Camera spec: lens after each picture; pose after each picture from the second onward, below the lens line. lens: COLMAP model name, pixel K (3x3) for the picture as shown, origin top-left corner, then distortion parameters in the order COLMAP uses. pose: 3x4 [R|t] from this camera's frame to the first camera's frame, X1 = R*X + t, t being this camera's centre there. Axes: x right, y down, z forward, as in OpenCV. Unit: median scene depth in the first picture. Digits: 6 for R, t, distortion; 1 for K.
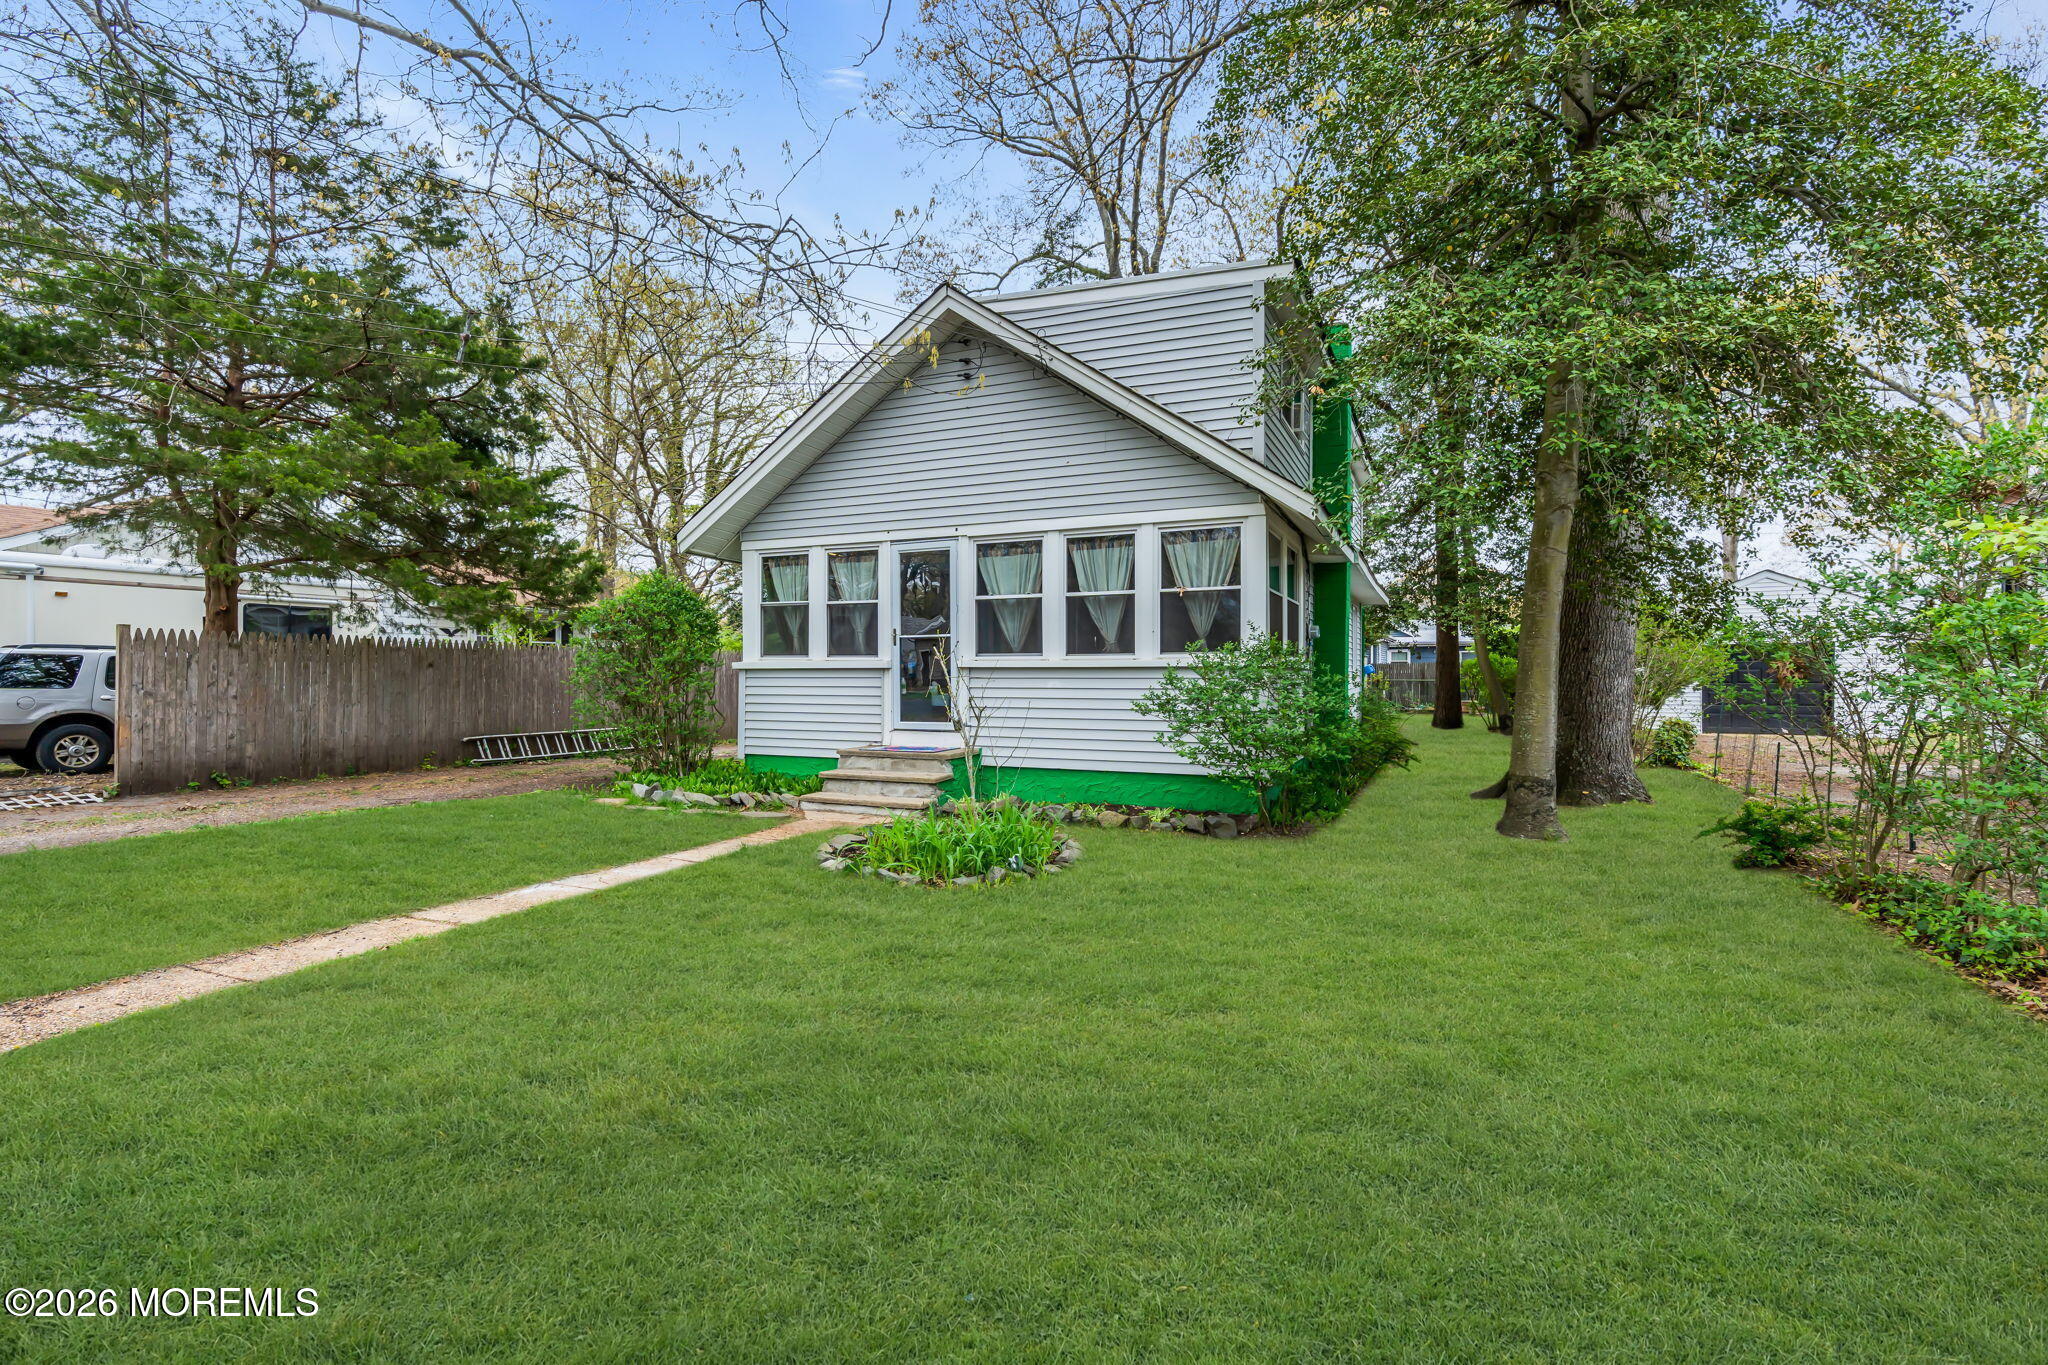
lens RADIAL K [[906.8, 0, 1018.5], [0, 906.8, 673.2], [0, 0, 1]] dist [-0.000525, 0.000214]
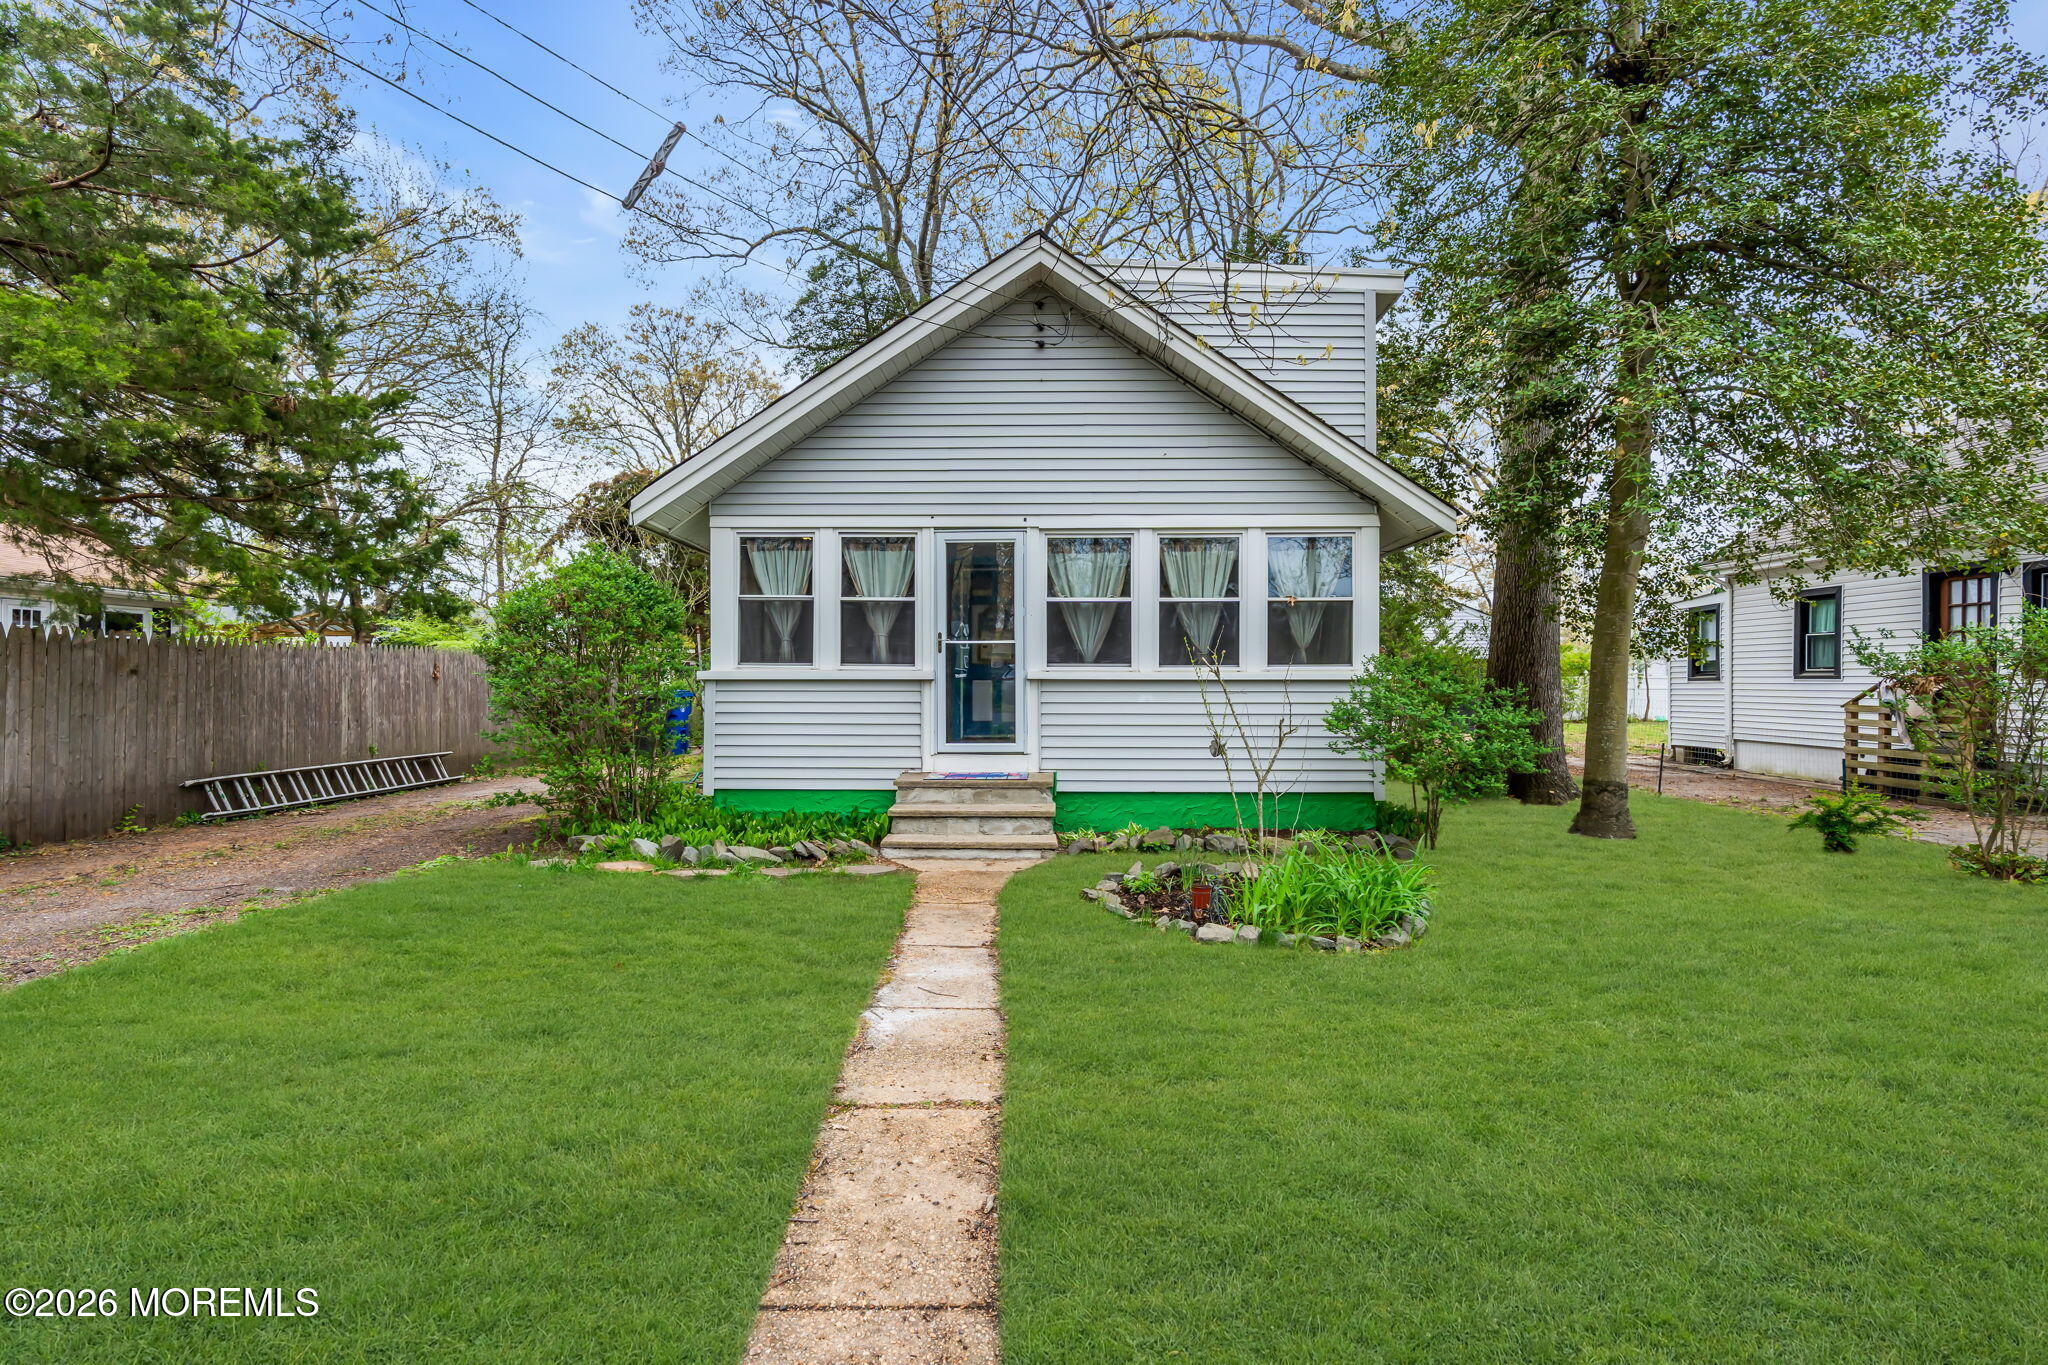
lens RADIAL K [[906.8, 0, 1018.5], [0, 906.8, 673.2], [0, 0, 1]] dist [-0.000525, 0.000214]
pose [[0.924874, 0.005605, 0.380233, -0.393292], [-0.002691, 0.999963, -0.008196, -0.004958], [-0.380264, 0.006557, 0.924855, 0.199737]]
